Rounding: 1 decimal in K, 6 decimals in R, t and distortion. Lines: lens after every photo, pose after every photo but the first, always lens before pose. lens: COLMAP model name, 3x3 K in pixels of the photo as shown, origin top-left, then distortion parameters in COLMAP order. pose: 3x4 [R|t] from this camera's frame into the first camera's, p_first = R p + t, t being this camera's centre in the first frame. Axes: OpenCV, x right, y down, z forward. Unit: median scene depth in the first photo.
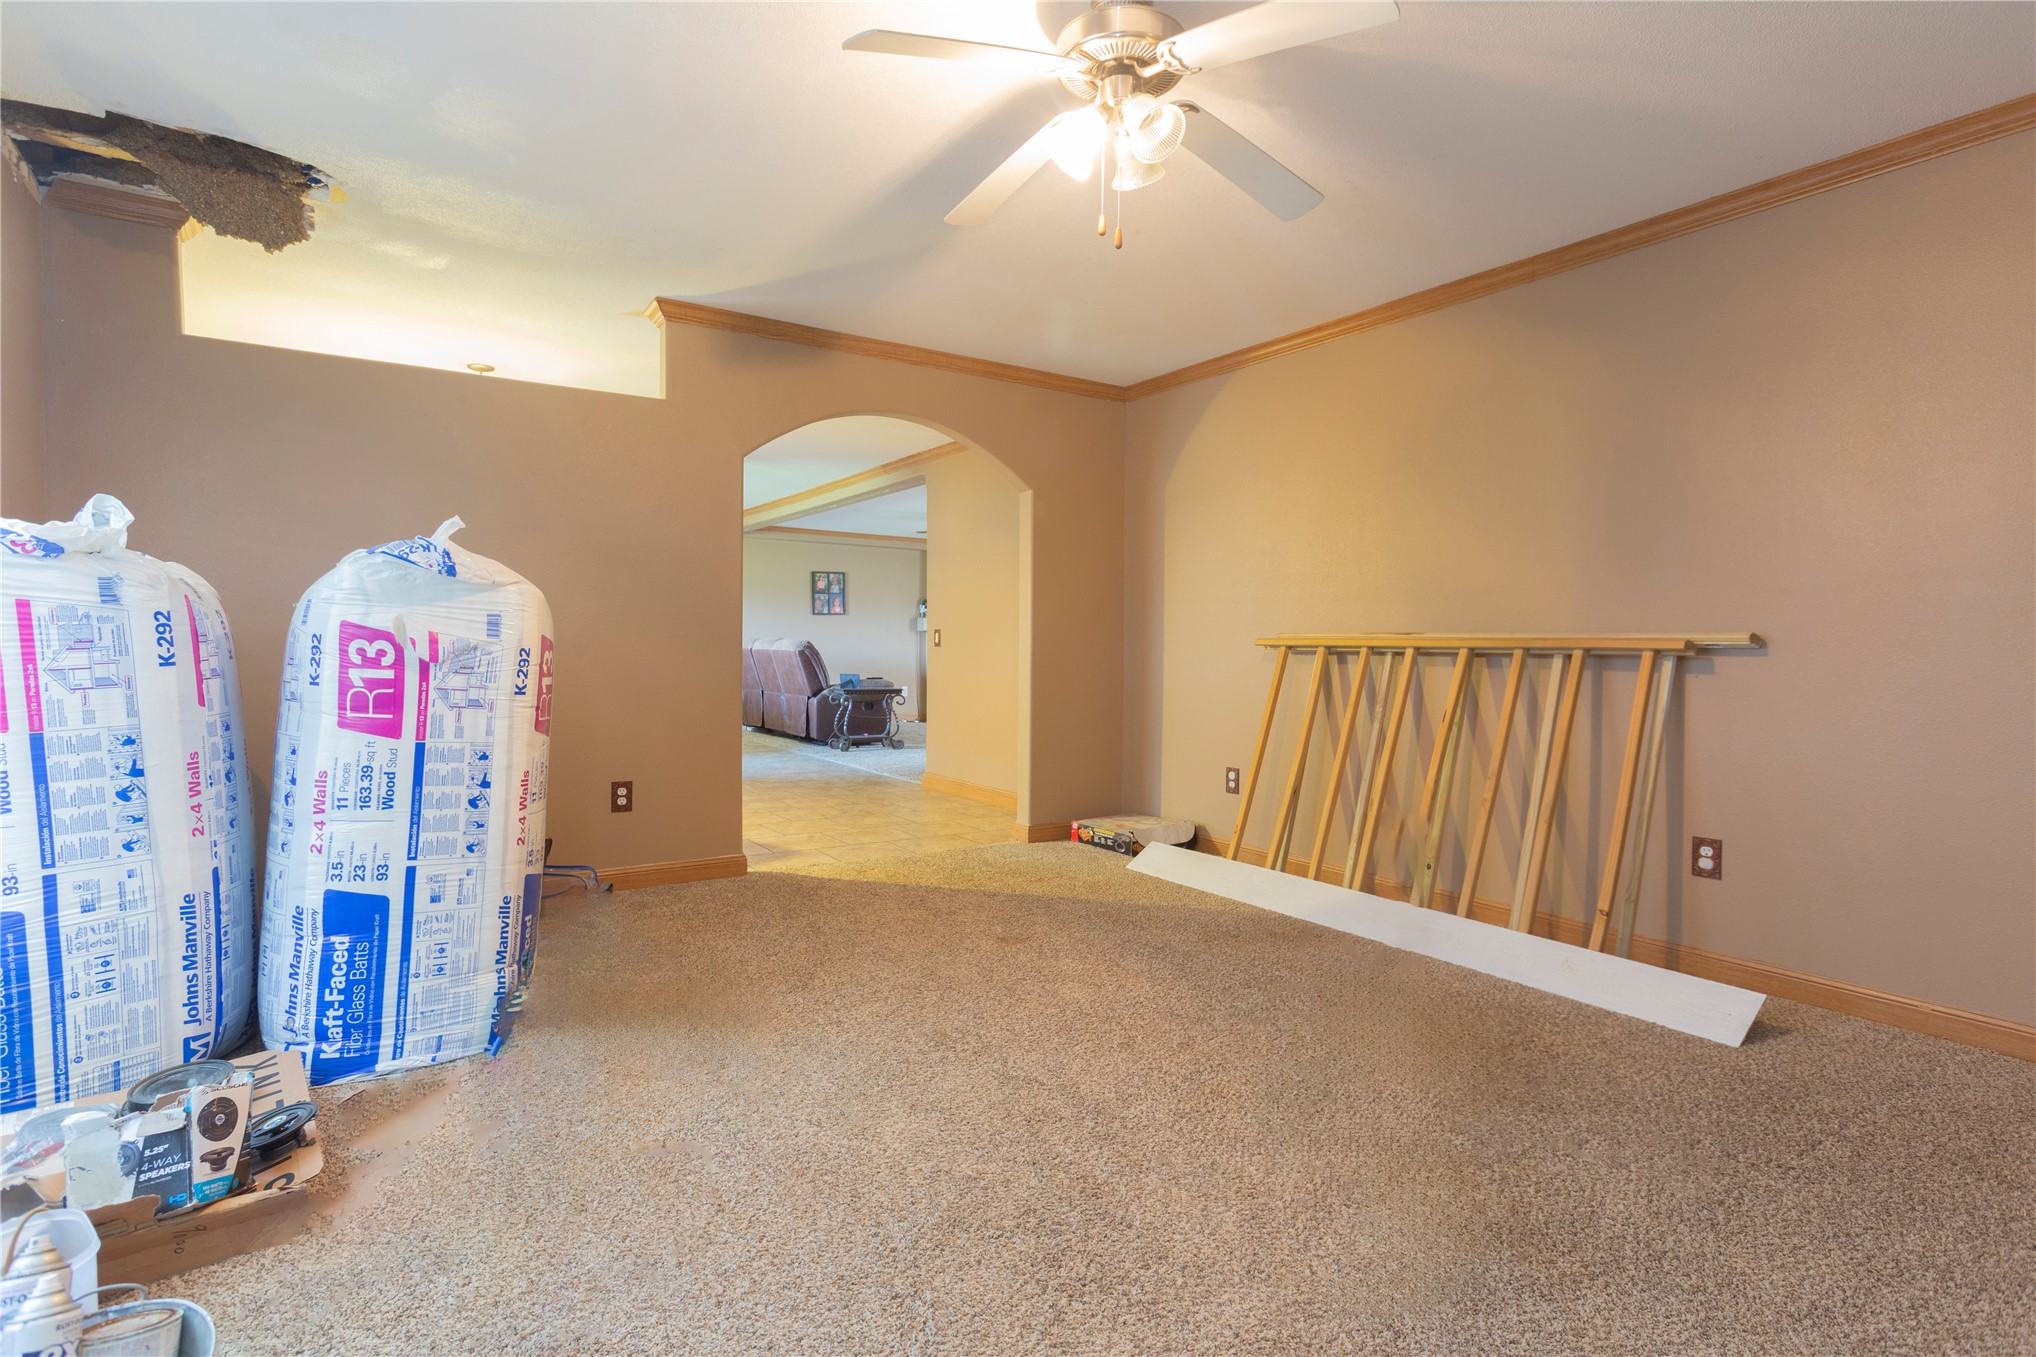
lens RADIAL K [[1018.6, 0, 1018.0], [0, 1018.6, 678.5], [0, 0, 1]] dist [0.014296, 0.000632]
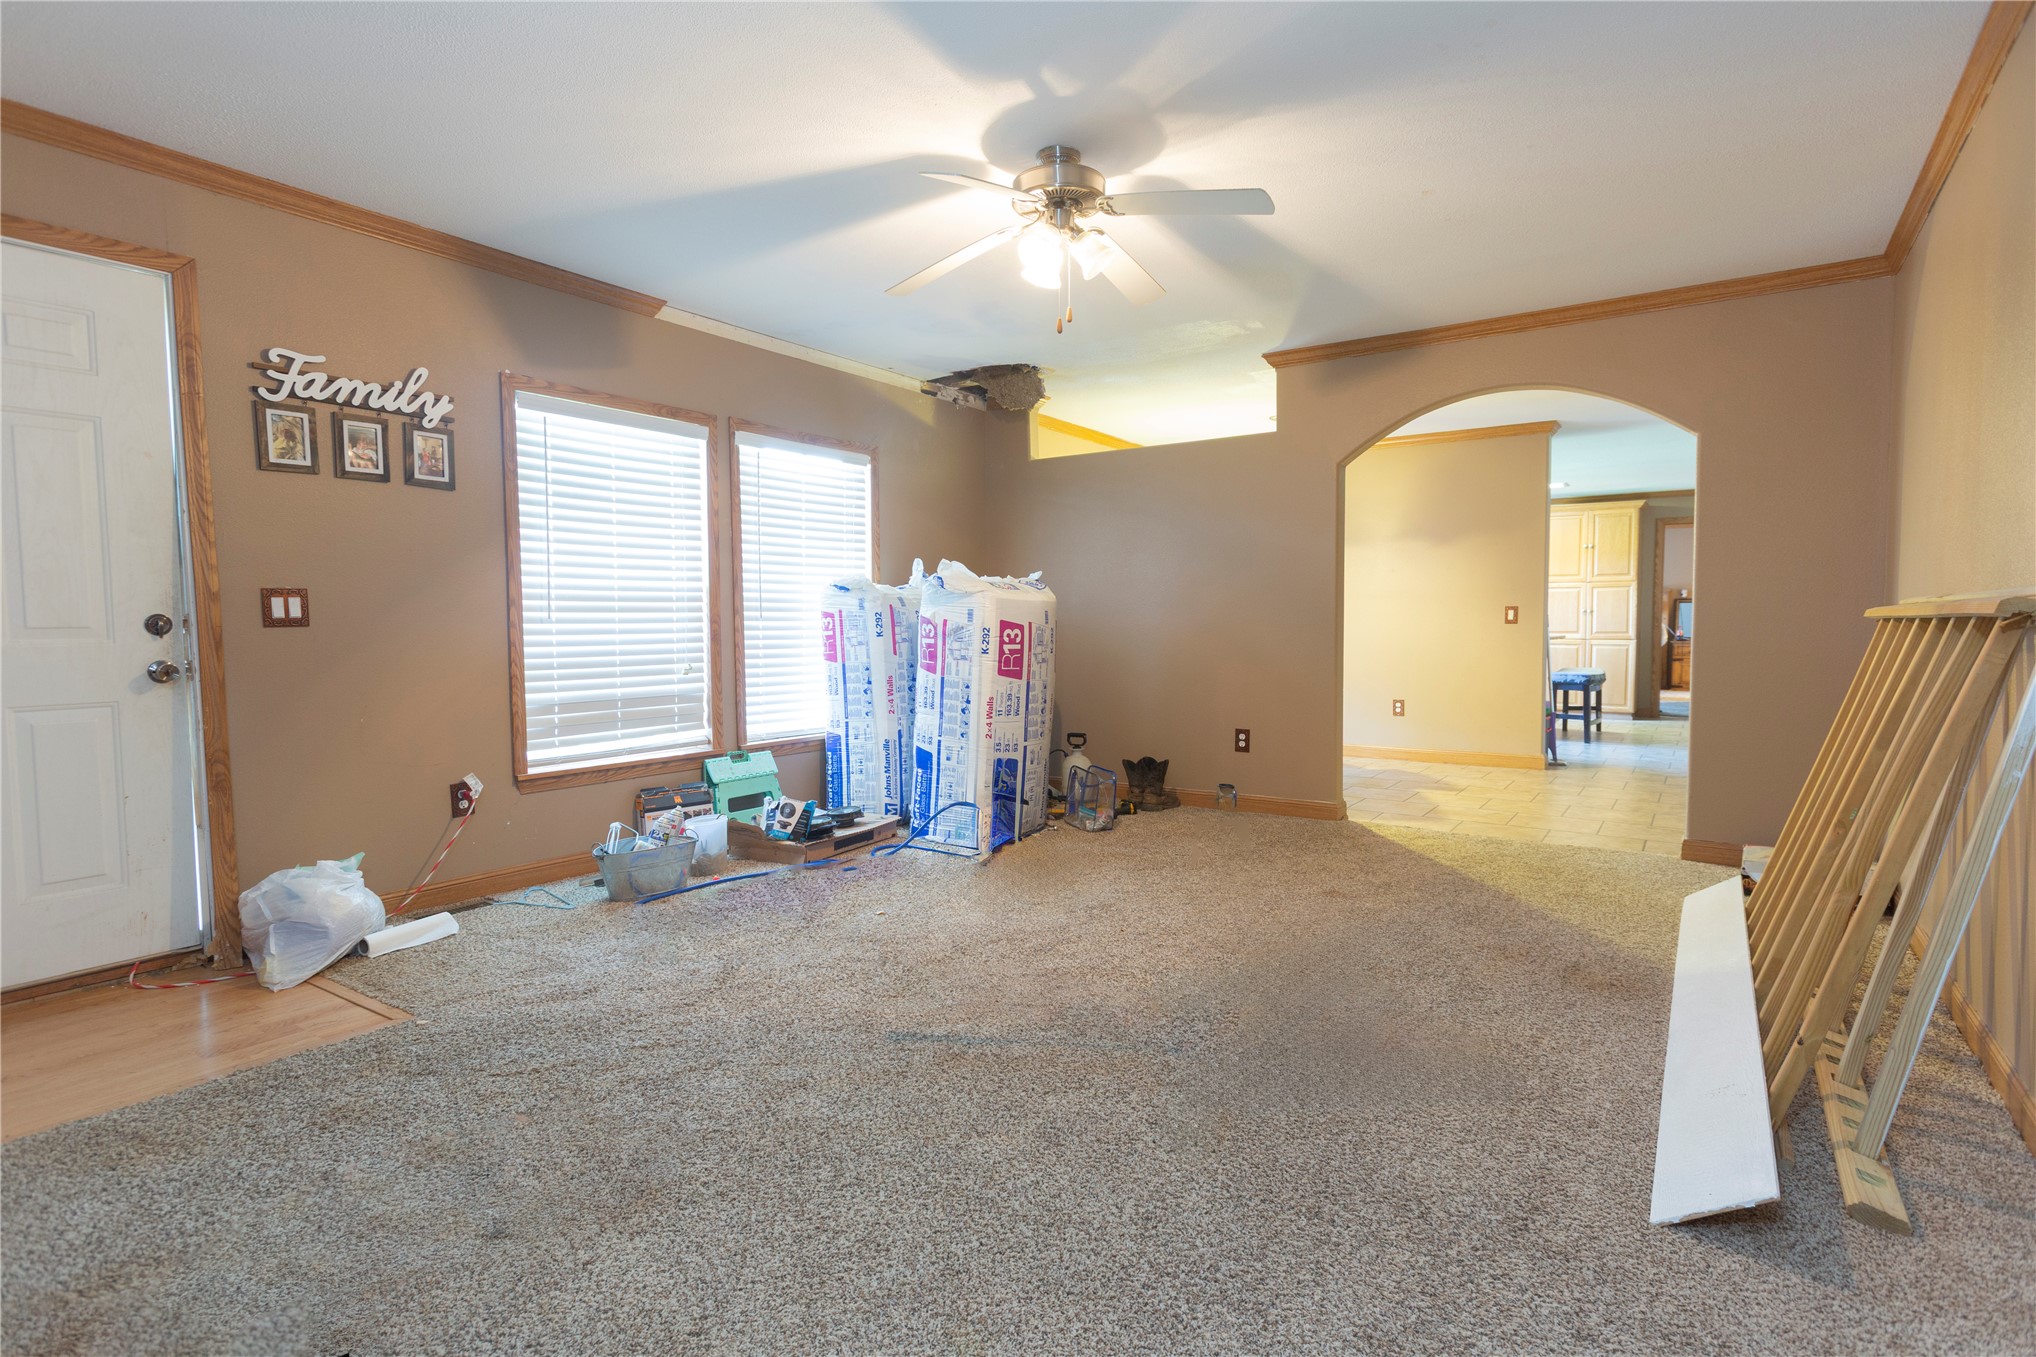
lens RADIAL K [[1018.6, 0, 1018.0], [0, 1018.6, 678.5], [0, 0, 1]] dist [0.014296, 0.000632]
pose [[0.375050, 0.038674, -0.926197, 1.243285], [-0.024572, 0.999193, 0.031772, 0.001302], [0.926679, 0.010843, 0.375698, 0.401436]]
